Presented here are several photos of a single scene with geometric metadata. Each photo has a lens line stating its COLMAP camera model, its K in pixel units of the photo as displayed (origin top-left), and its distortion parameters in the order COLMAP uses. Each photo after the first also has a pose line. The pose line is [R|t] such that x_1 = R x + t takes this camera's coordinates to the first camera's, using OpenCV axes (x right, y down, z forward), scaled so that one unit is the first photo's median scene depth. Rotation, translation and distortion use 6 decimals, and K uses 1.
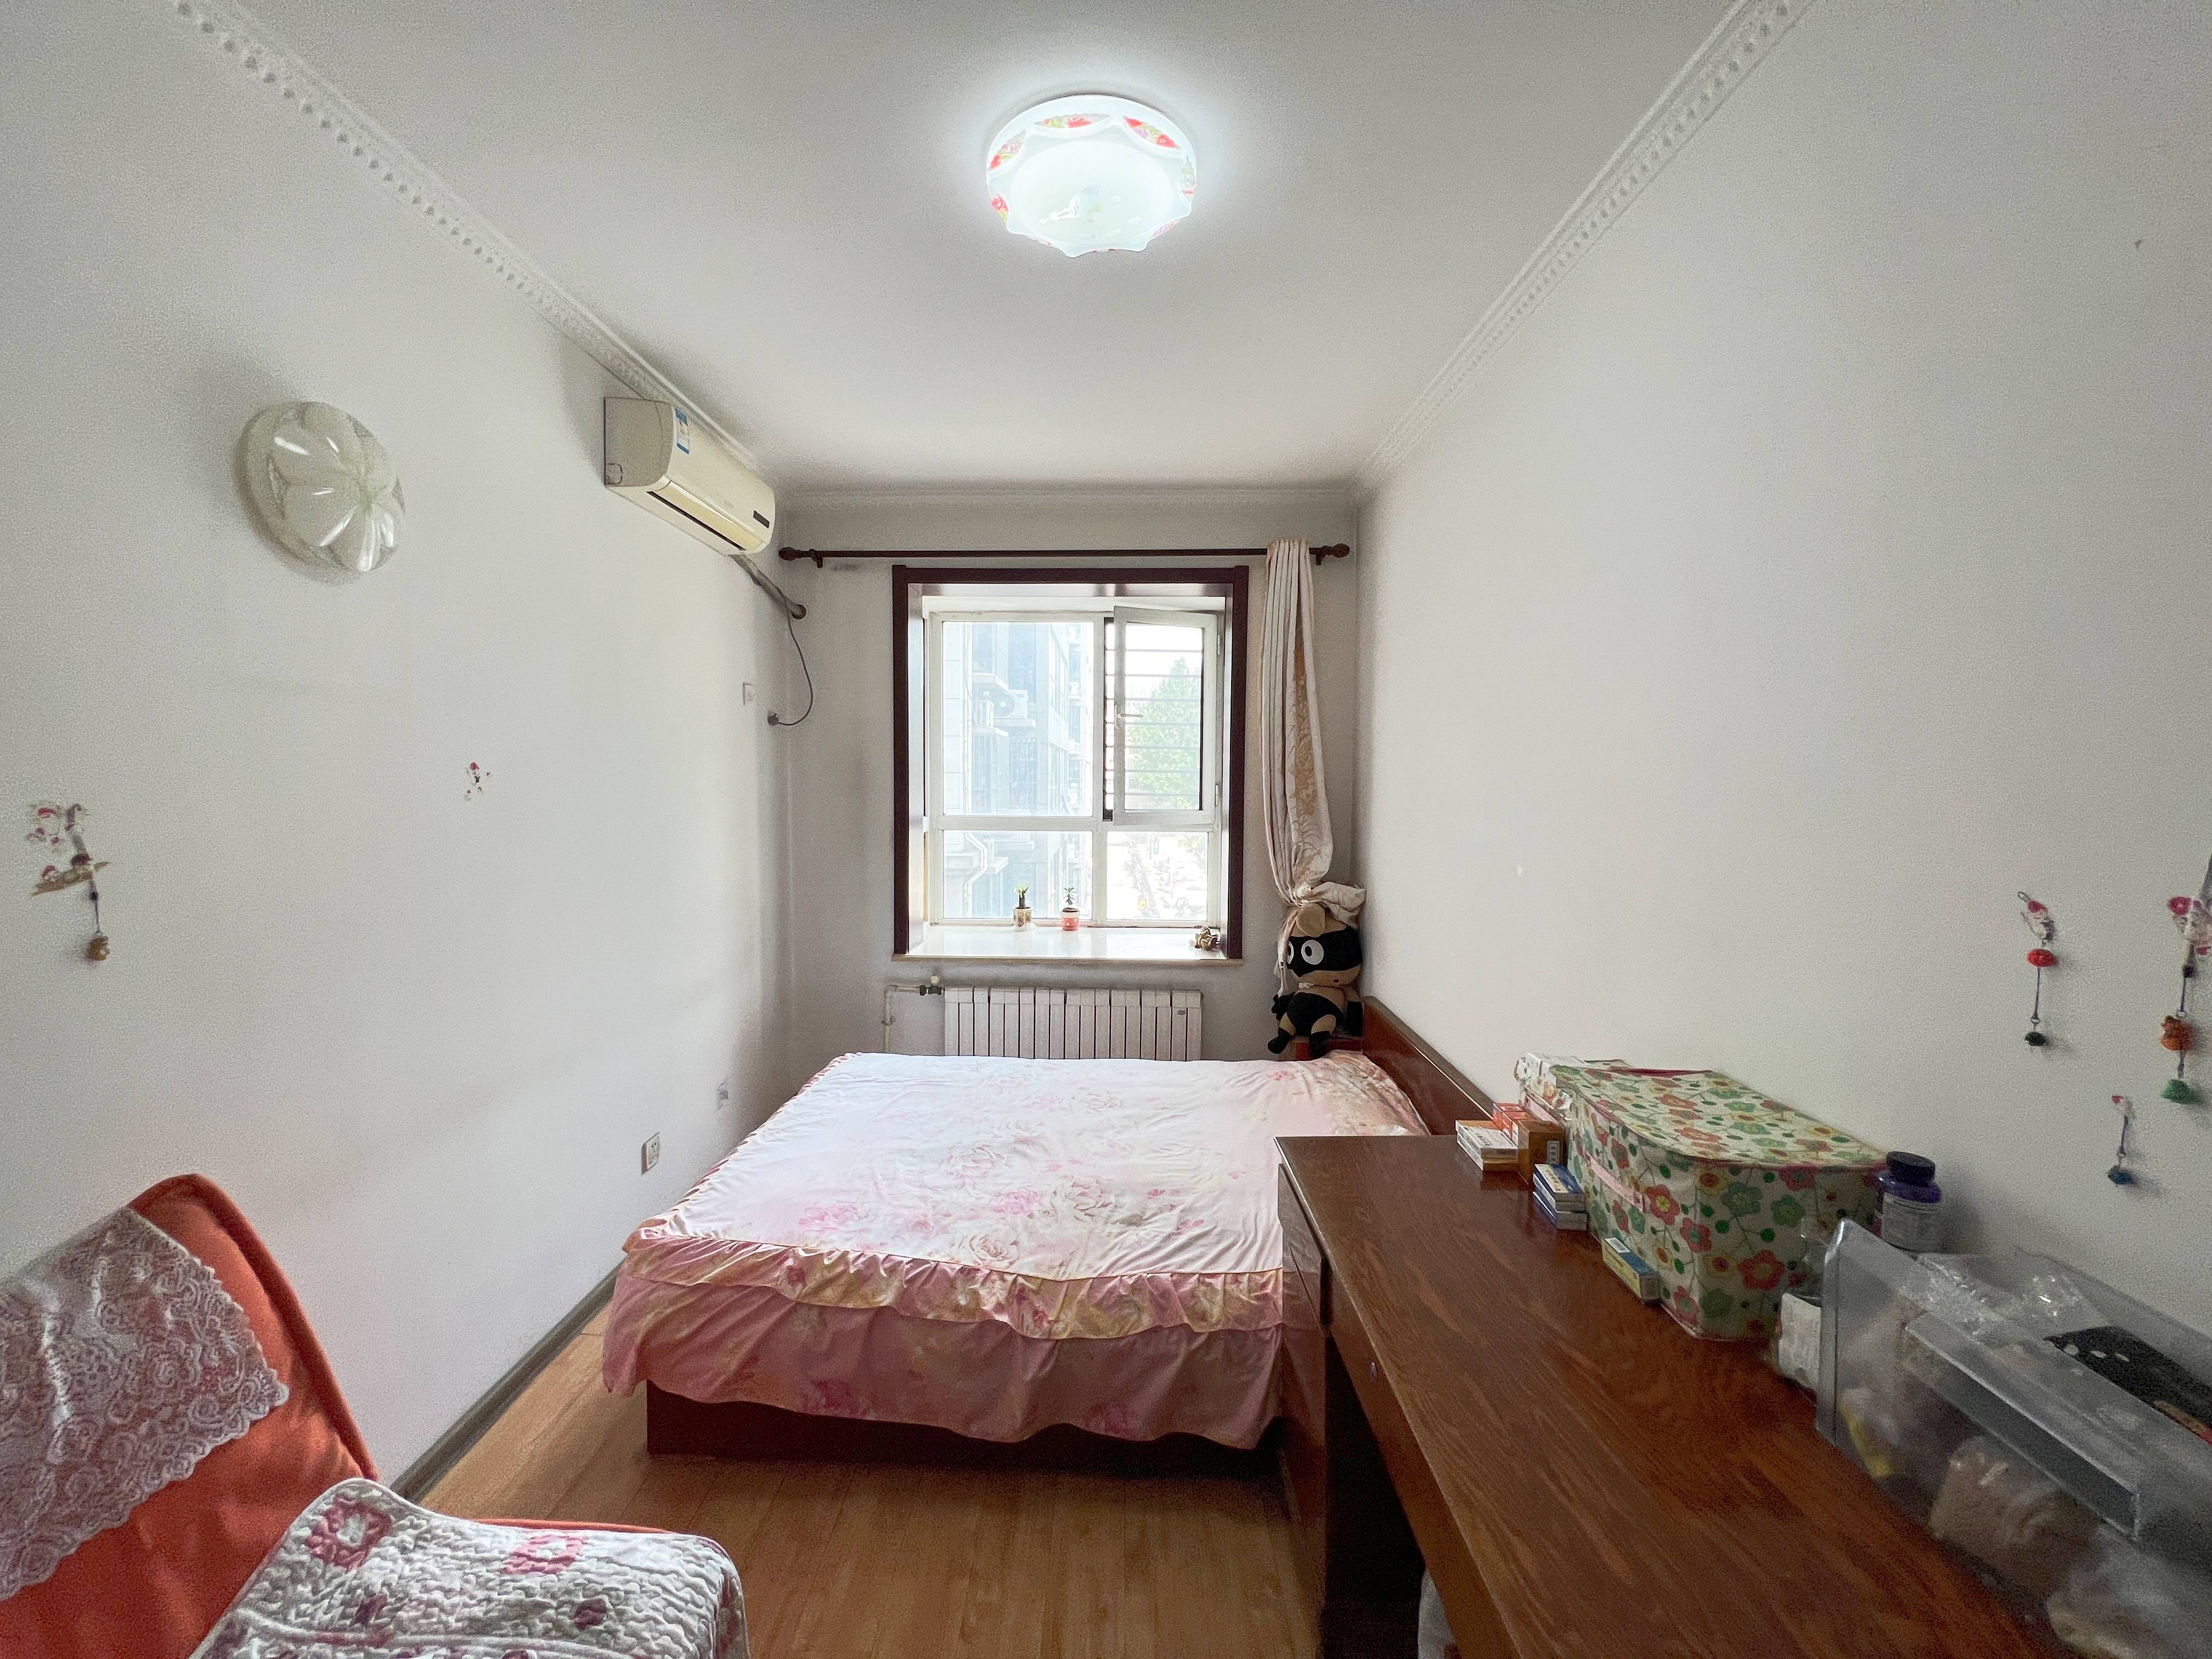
lens RADIAL K [[882.0, 0, 1102.9], [0, 882.0, 824.1], [0, 0, 1]] dist [-0.003598, 0.001293]
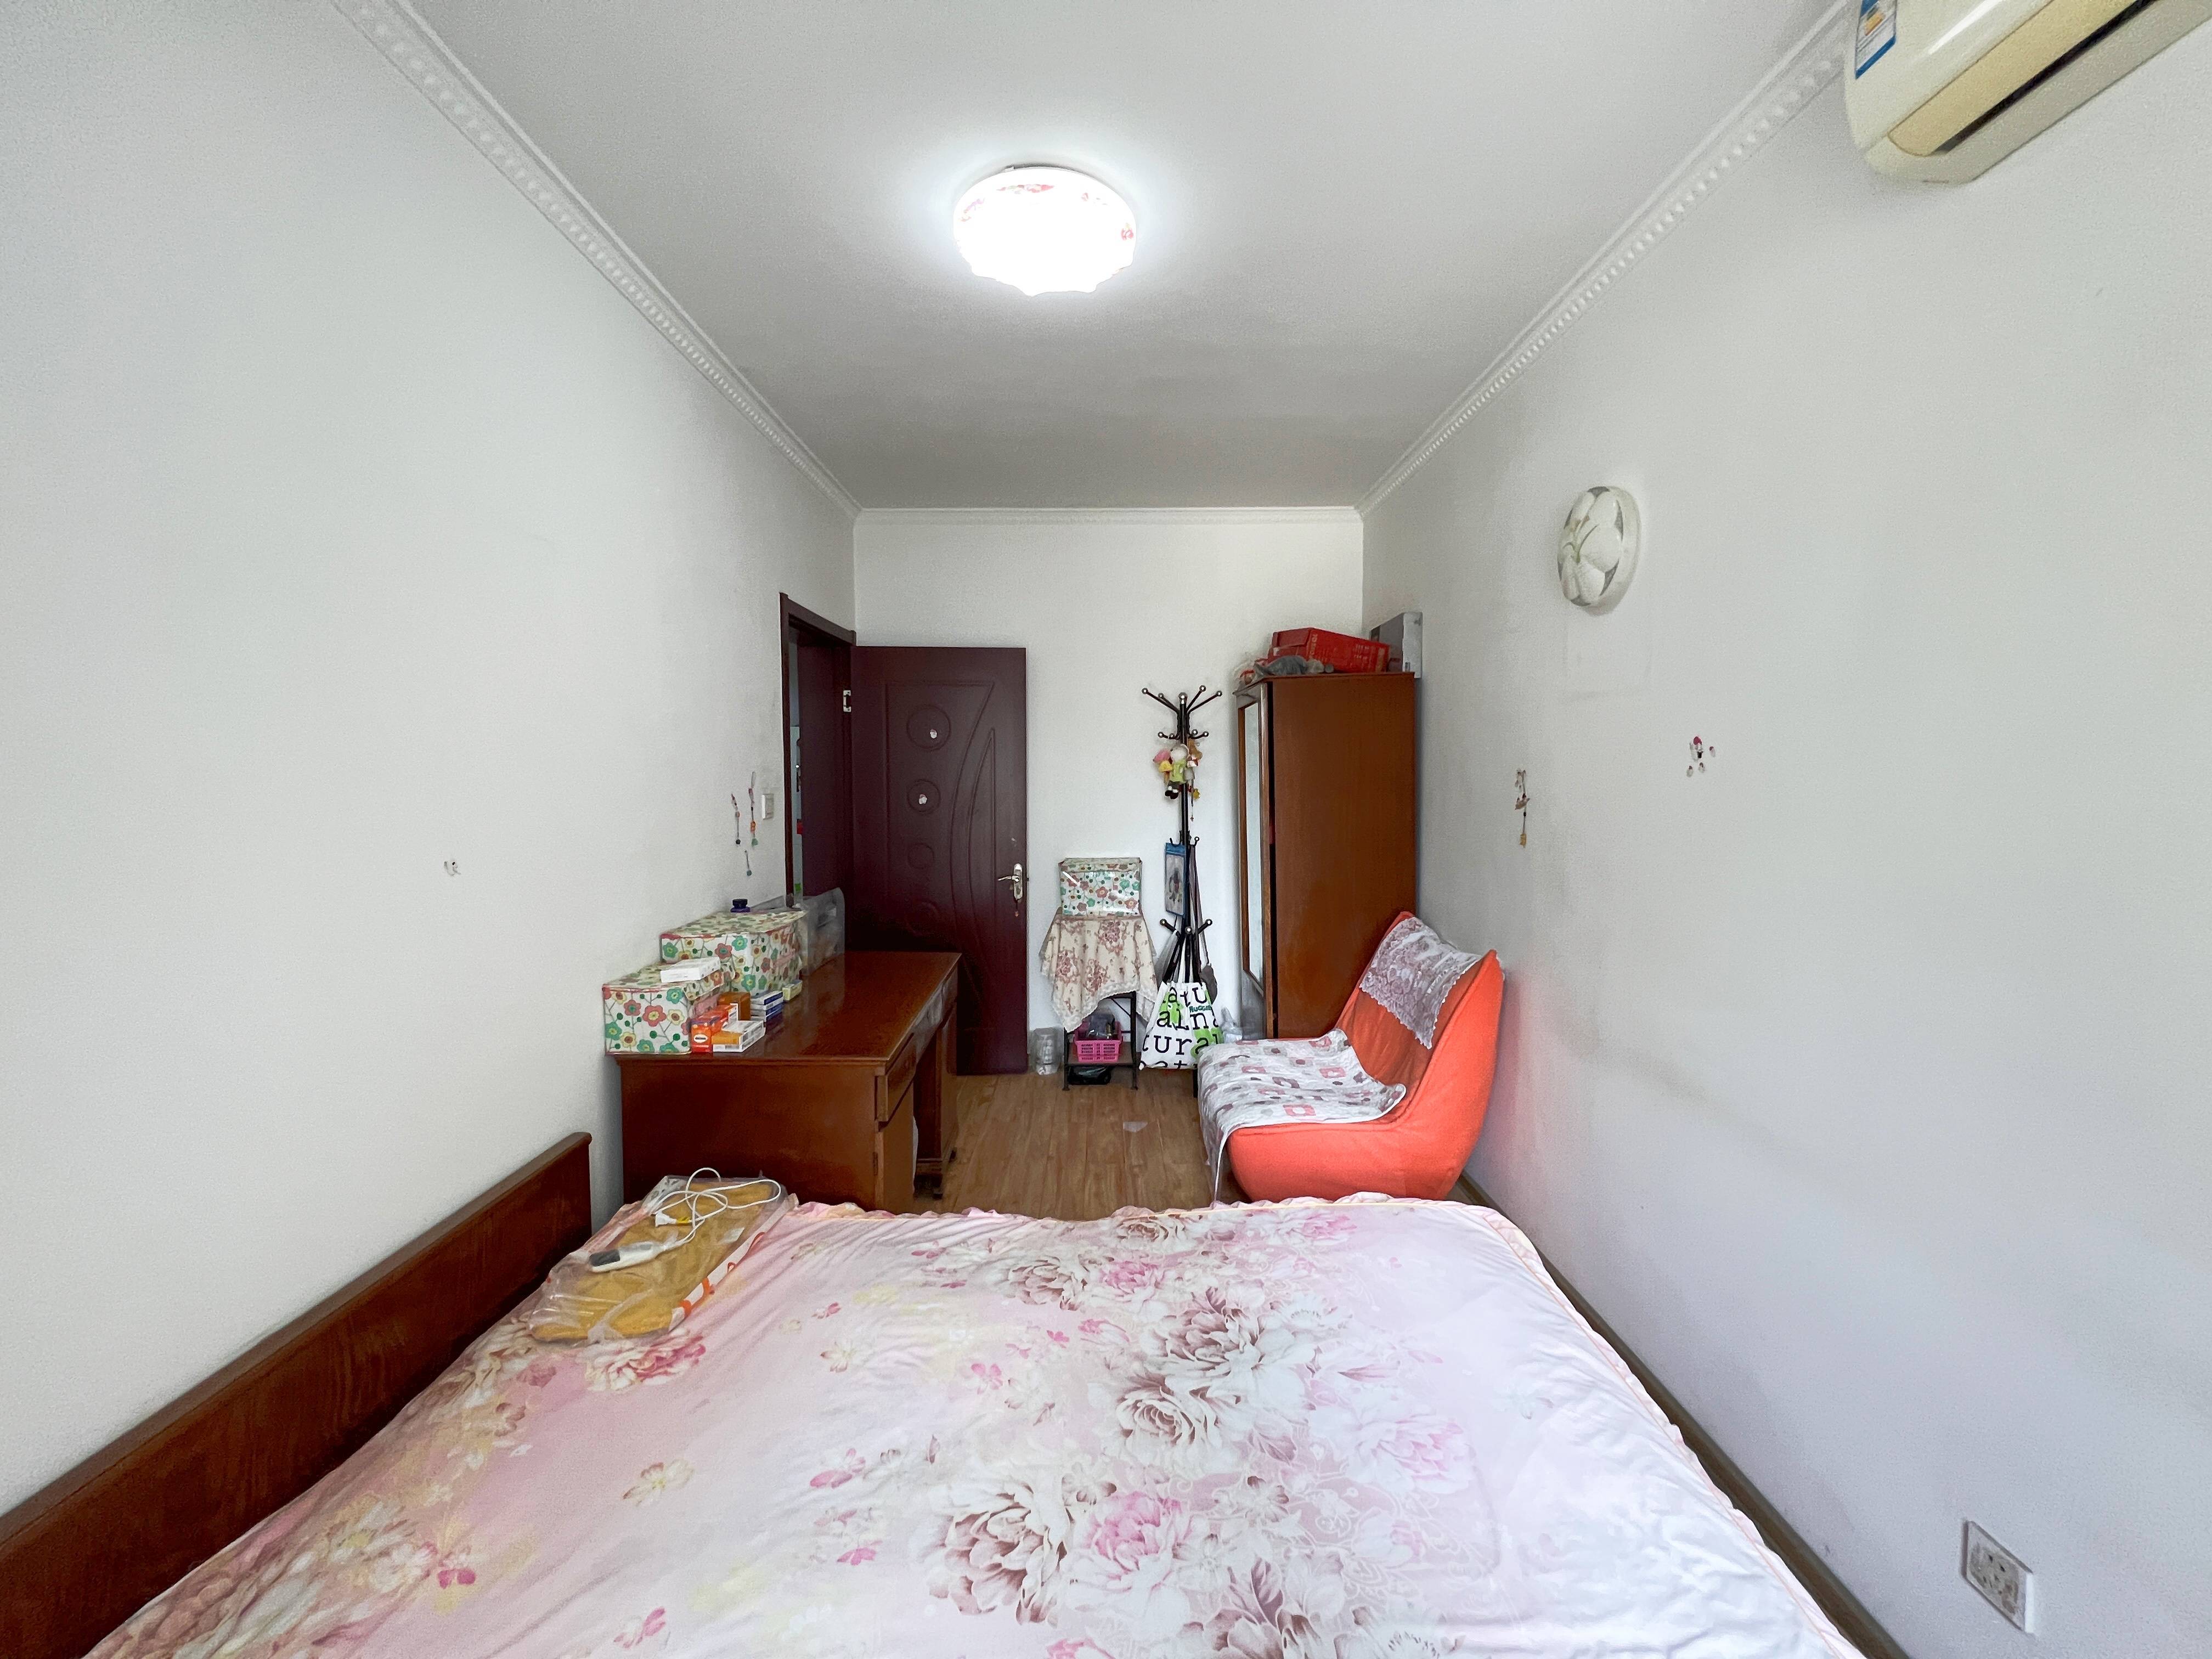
lens RADIAL K [[882.0, 0, 1107.1], [0, 882.0, 826.4], [0, 0, 1]] dist [-0.003598, 0.001293]
pose [[-0.999859, -0.004234, -0.016233, -0.066739], [-0.006099, 0.993154, 0.116657, -0.079864], [0.015628, 0.116740, -0.993040, 1.908299]]
